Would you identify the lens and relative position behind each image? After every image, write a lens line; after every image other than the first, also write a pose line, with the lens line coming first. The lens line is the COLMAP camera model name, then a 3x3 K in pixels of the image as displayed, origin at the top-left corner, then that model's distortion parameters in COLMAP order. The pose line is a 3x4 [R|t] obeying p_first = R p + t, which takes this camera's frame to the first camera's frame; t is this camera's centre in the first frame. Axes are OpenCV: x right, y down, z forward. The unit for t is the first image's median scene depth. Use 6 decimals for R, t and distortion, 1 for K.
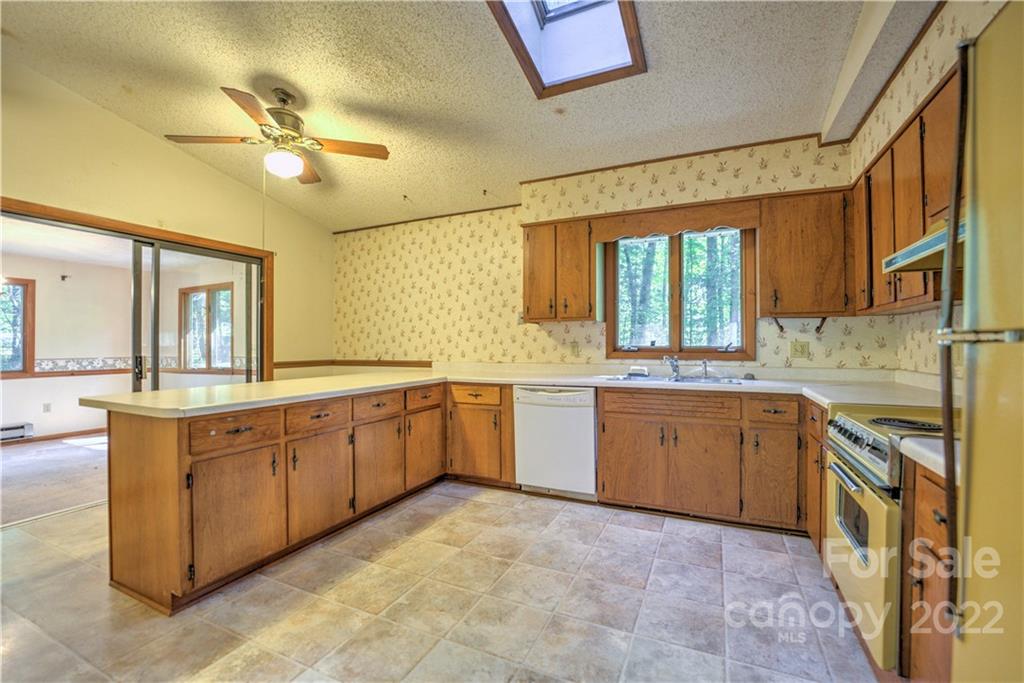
lens RADIAL K [[426.9, 0, 516.1], [0, 426.9, 343.7], [0, 0, 1]] dist [-0.022067, 0.000015]
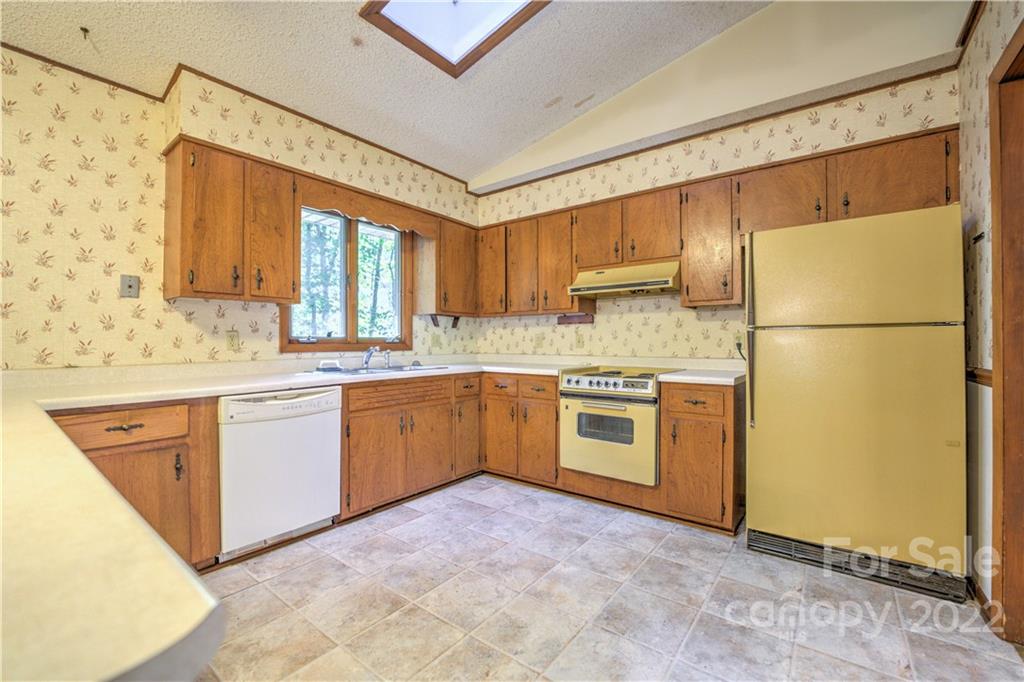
lens RADIAL K [[426.9, 0, 530.8], [0, 426.9, 341.7], [0, 0, 1]] dist [-0.022067, 0.000015]
pose [[0.205597, -0.000608, 0.978637, -0.558683], [0.000713, 1.000000, 0.000471, 0.018182], [-0.978636, 0.000601, 0.205597, 0.472622]]
